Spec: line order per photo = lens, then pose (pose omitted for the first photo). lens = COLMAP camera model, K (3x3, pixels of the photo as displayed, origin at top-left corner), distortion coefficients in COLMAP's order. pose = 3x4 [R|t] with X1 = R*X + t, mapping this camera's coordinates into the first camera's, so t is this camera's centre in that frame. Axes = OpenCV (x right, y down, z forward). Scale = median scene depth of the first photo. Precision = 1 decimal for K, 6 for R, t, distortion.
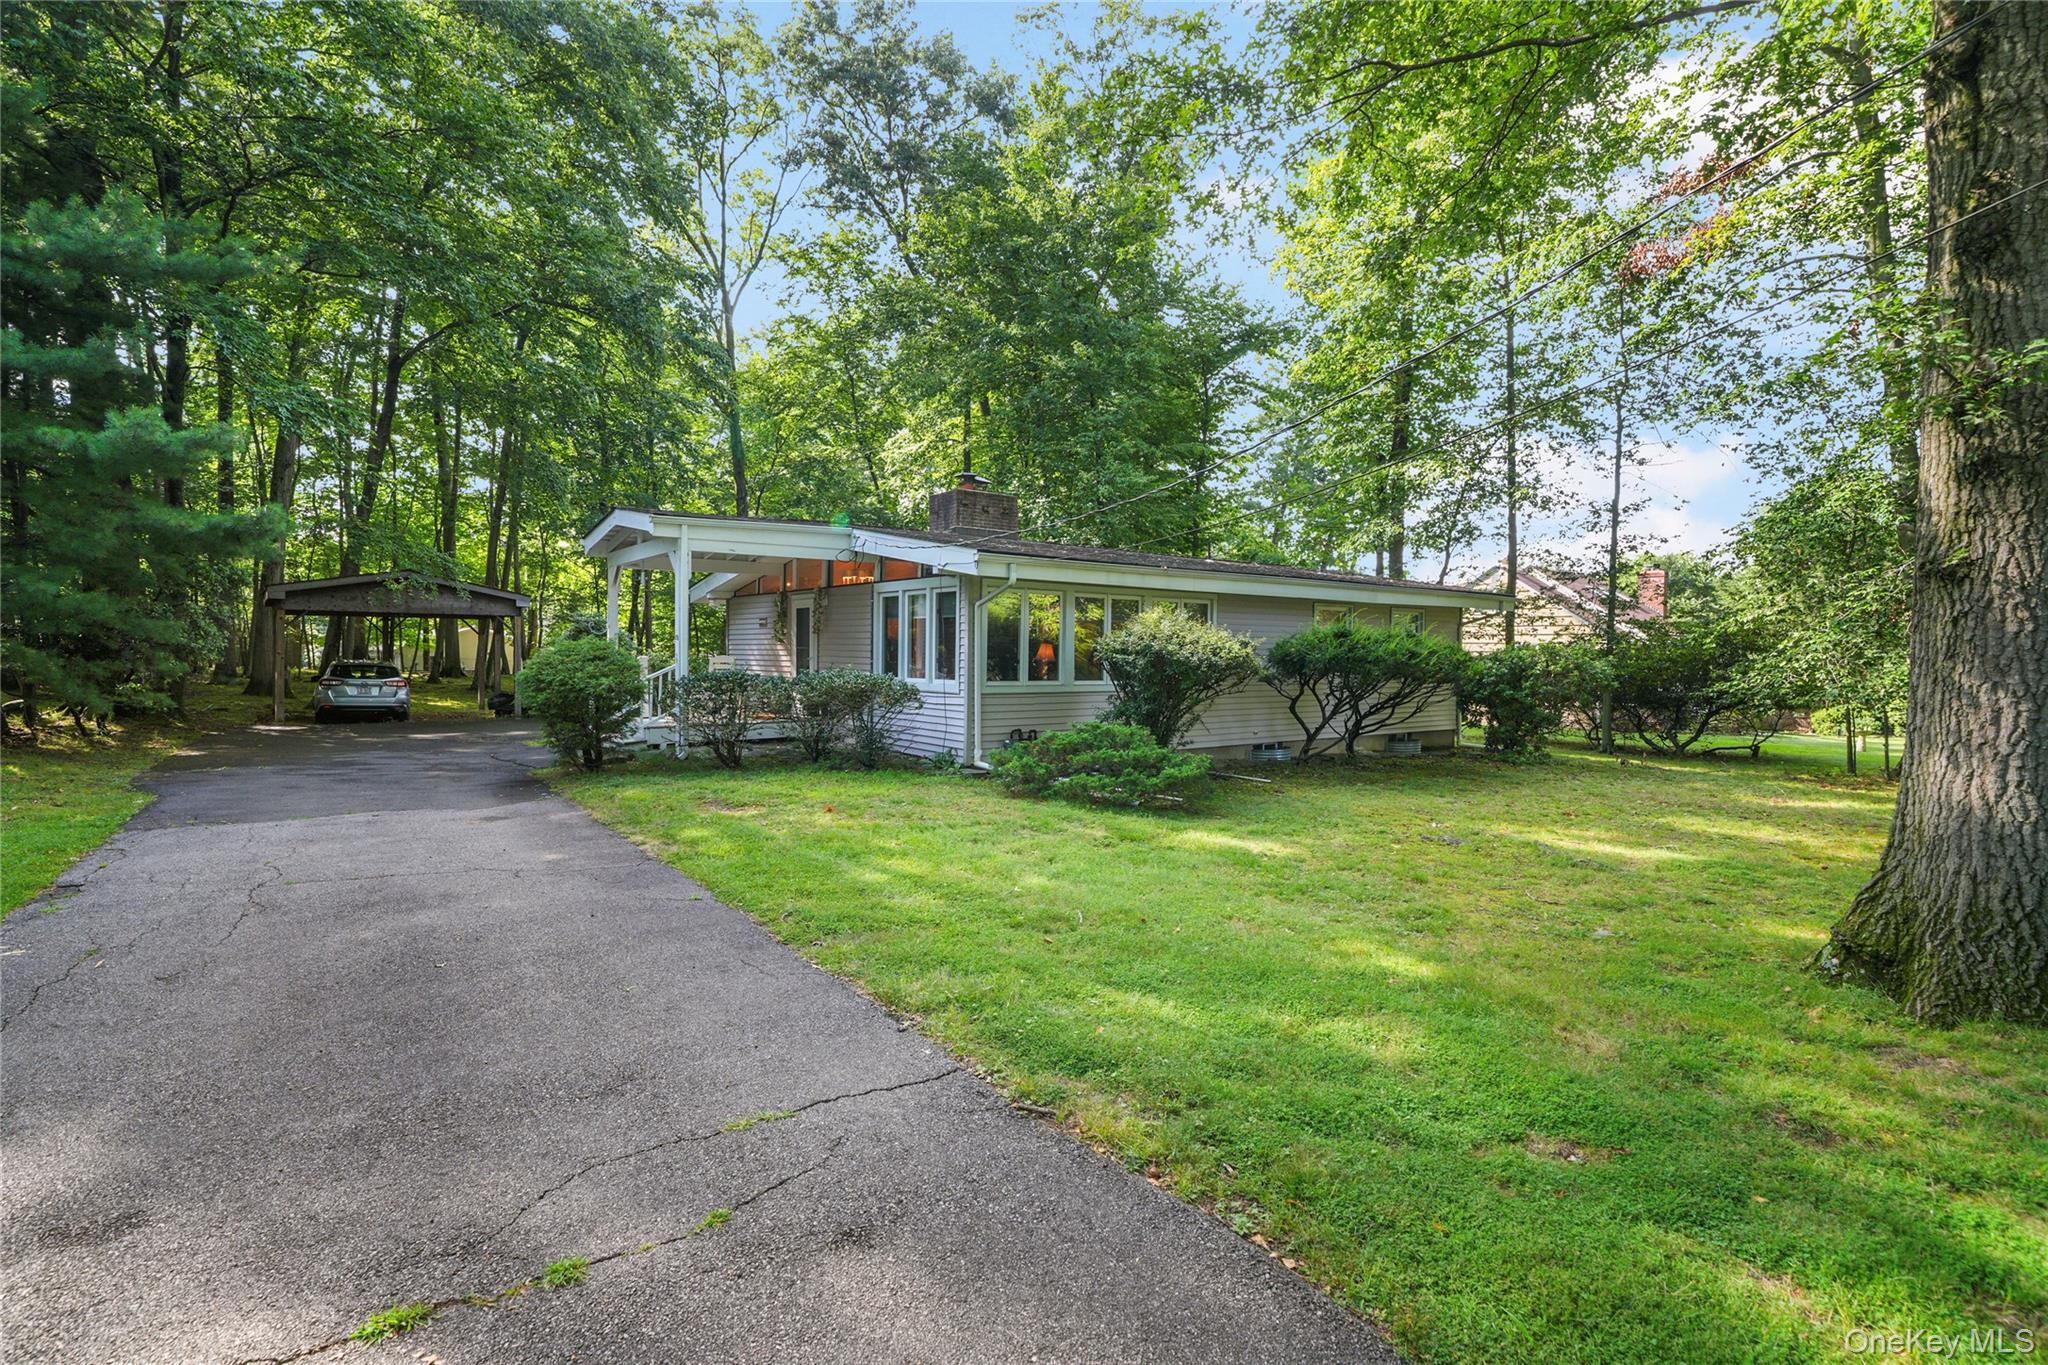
lens RADIAL K [[1033.7, 0, 979.0], [0, 1033.7, 667.3], [0, 0, 1]] dist [-0.001632, 0.000282]
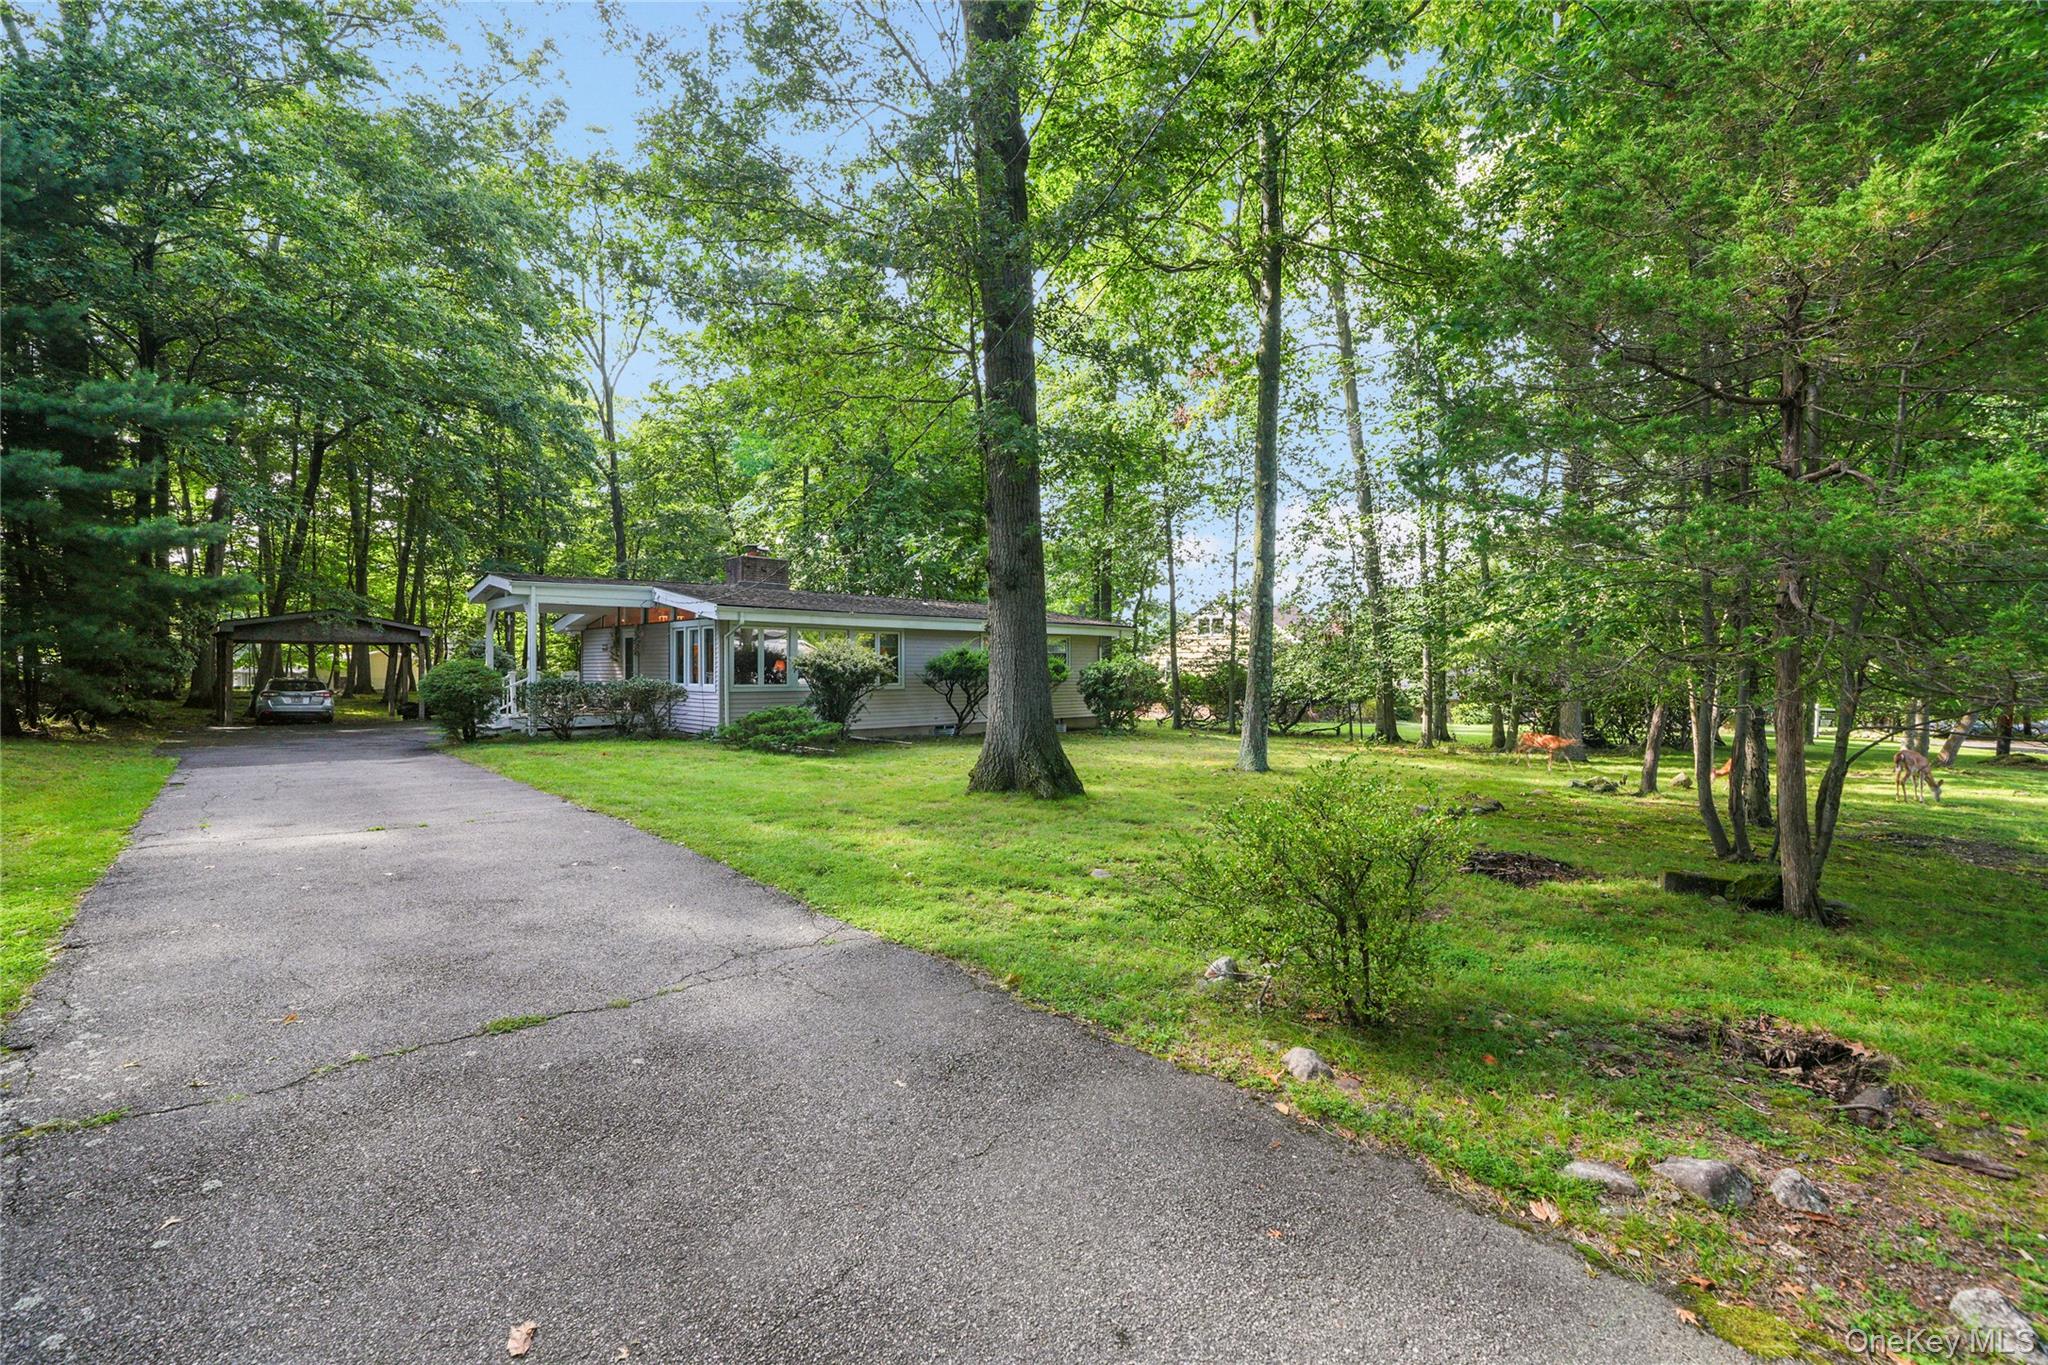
lens RADIAL K [[918.6, 0, 1028.5], [0, 918.6, 679.0], [0, 0, 1]] dist [-0.024795, -0.000062]
pose [[0.986429, -0.009316, 0.163926, 0.139515], [0.010020, 0.999944, -0.003464, 0.008925], [-0.163885, 0.005060, 0.986466, -0.296714]]
